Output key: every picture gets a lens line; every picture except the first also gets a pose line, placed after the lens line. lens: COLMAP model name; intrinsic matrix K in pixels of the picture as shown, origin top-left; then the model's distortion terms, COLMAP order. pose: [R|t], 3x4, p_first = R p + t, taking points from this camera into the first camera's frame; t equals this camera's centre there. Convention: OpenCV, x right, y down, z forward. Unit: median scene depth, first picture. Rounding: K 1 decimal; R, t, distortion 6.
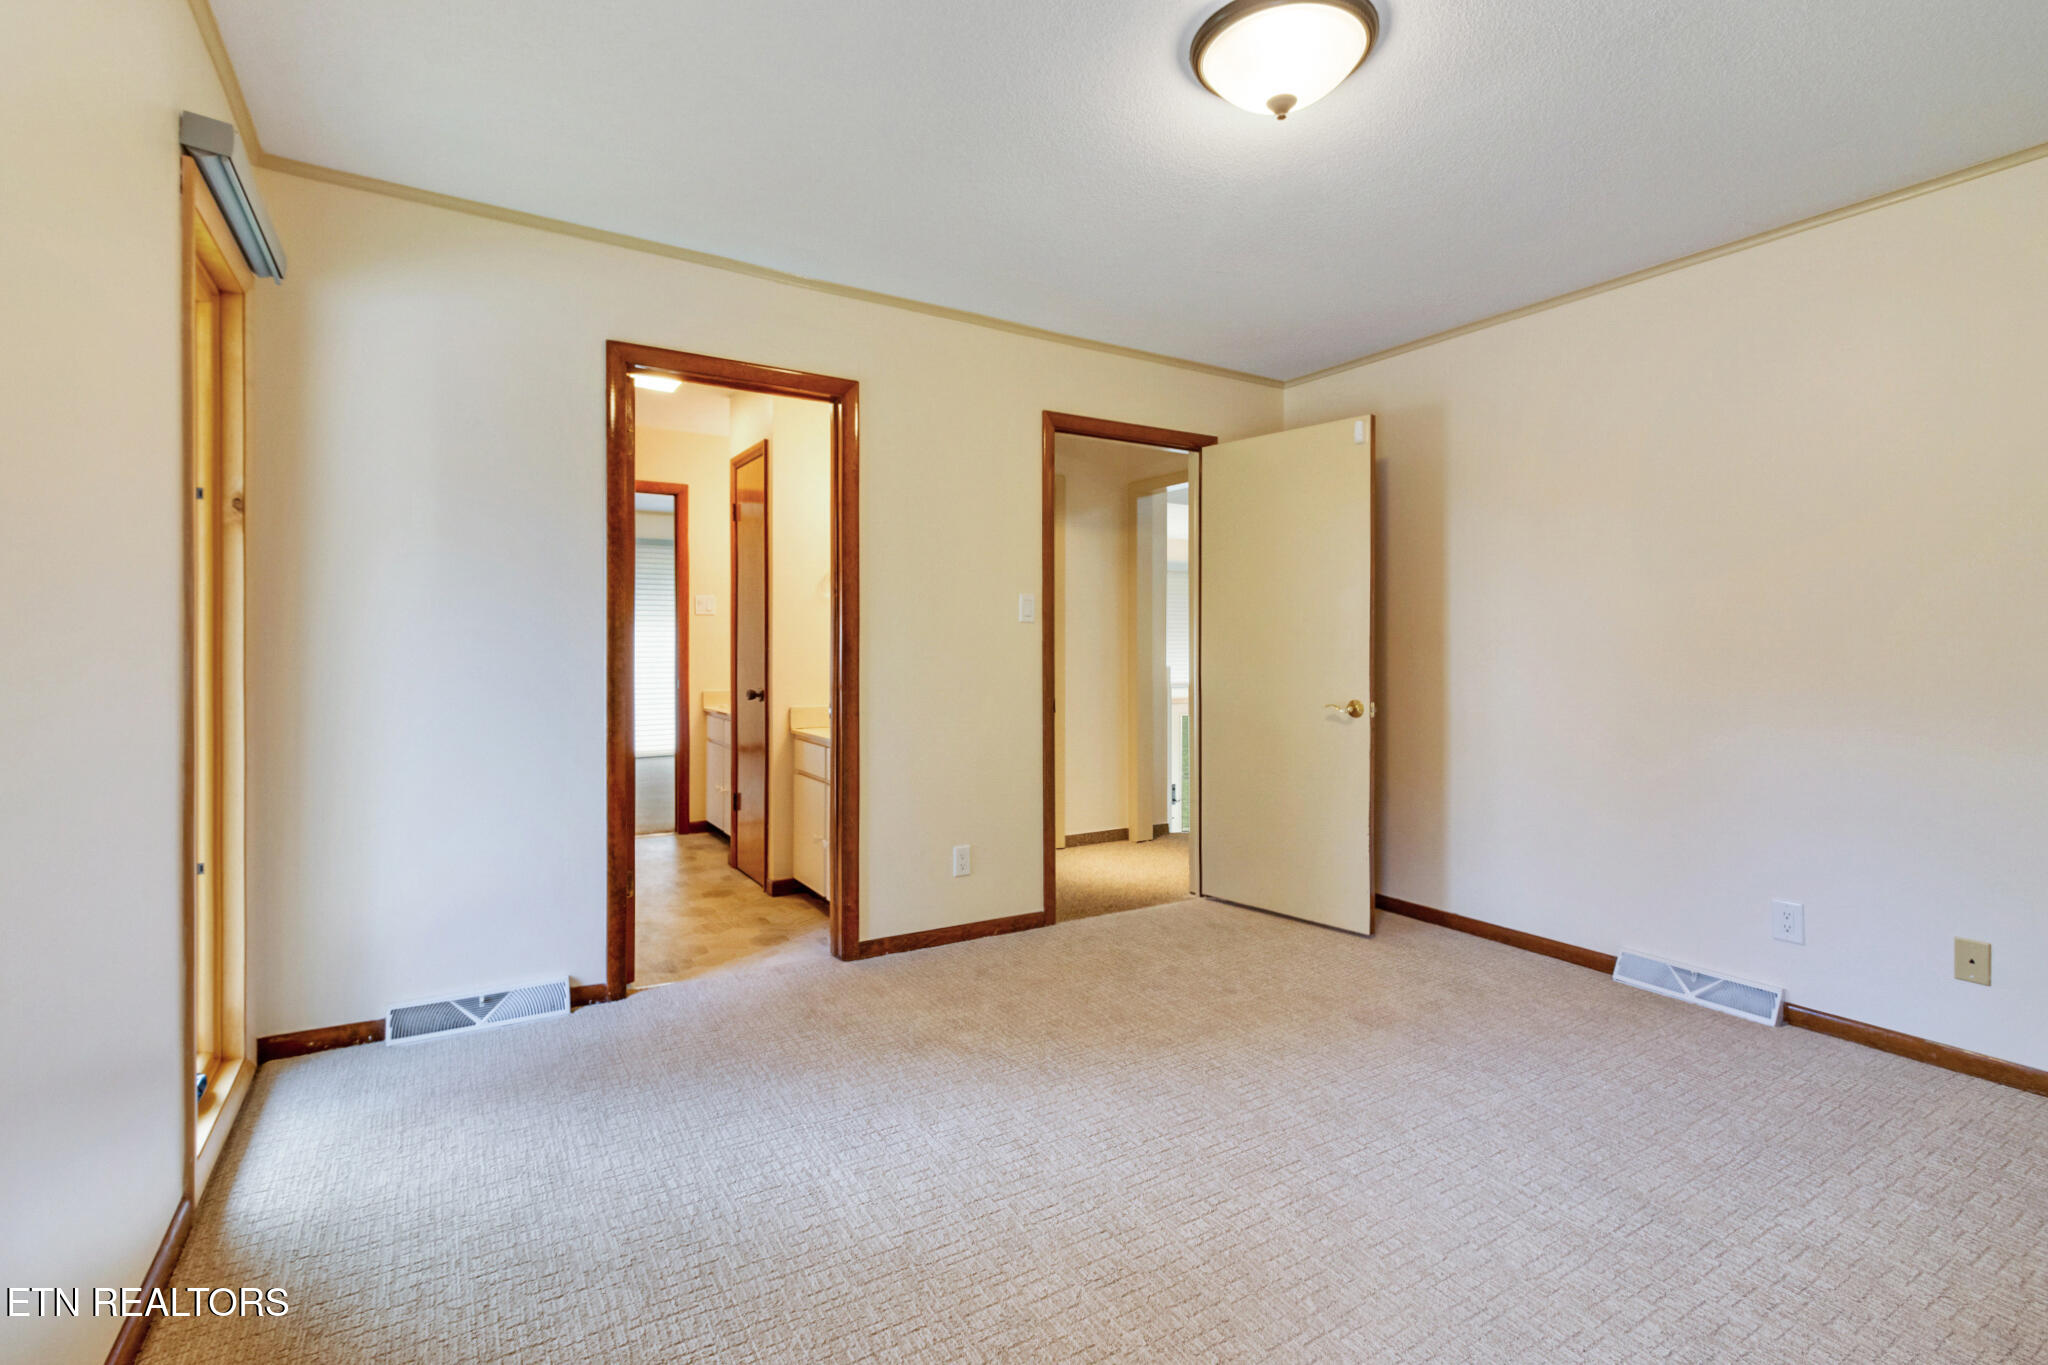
lens RADIAL K [[933.3, 0, 1017.6], [0, 933.3, 672.9], [0, 0, 1]] dist [-0.023193, -0.004399]
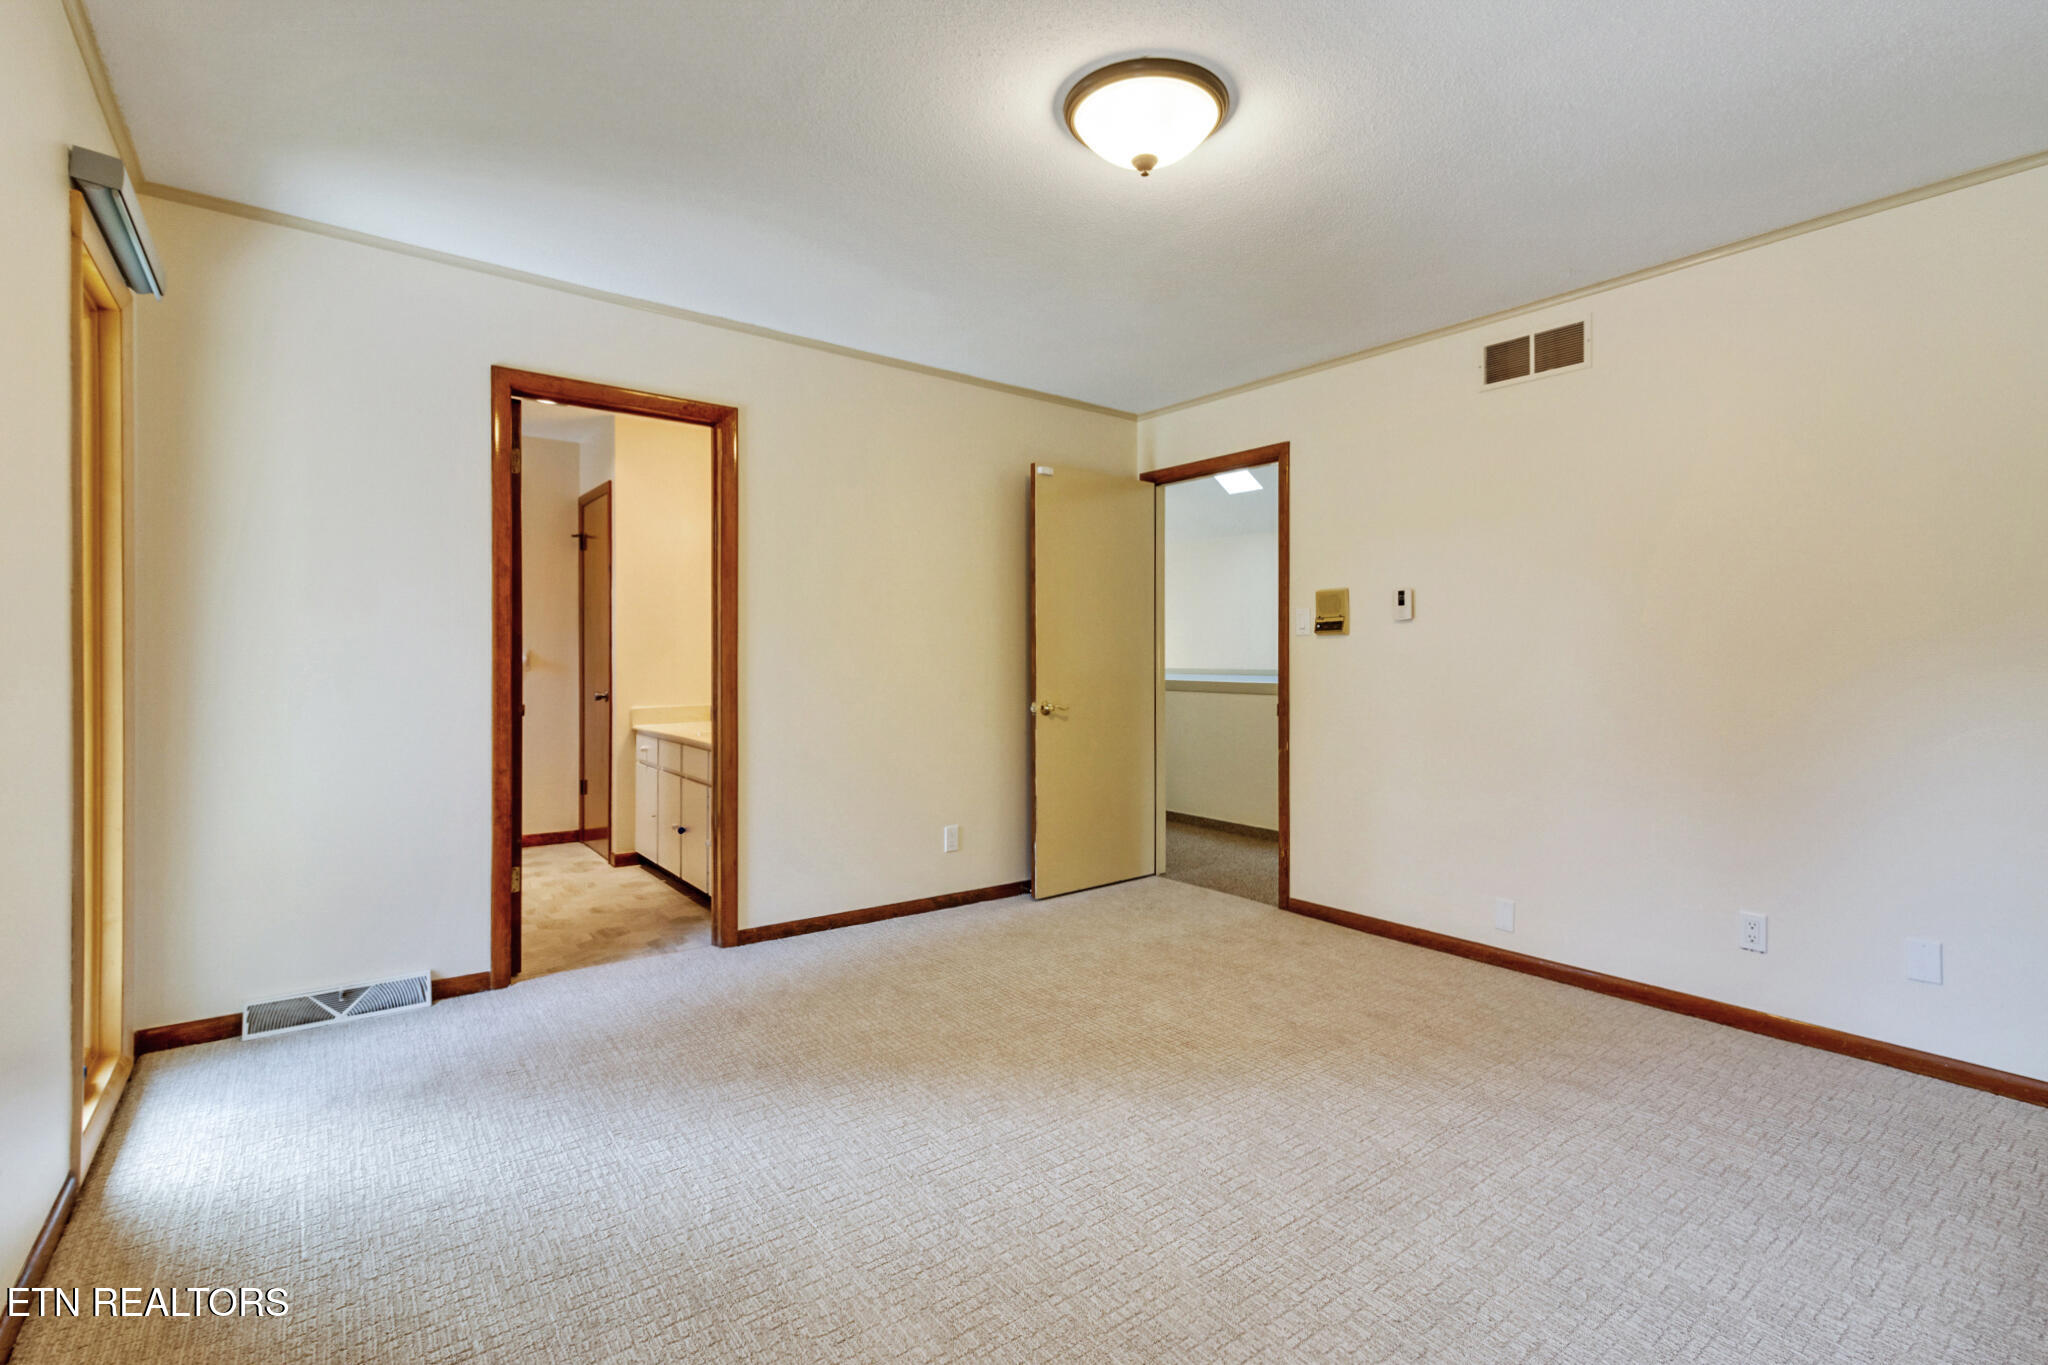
lens RADIAL K [[933.3, 0, 1035.9], [0, 933.3, 670.4], [0, 0, 1]] dist [-0.023193, -0.004399]
pose [[0.994773, -0.000166, 0.102110, 0.081001], [0.001504, 0.999914, -0.013026, 0.001715], [-0.102099, 0.013111, 0.994688, -0.133544]]
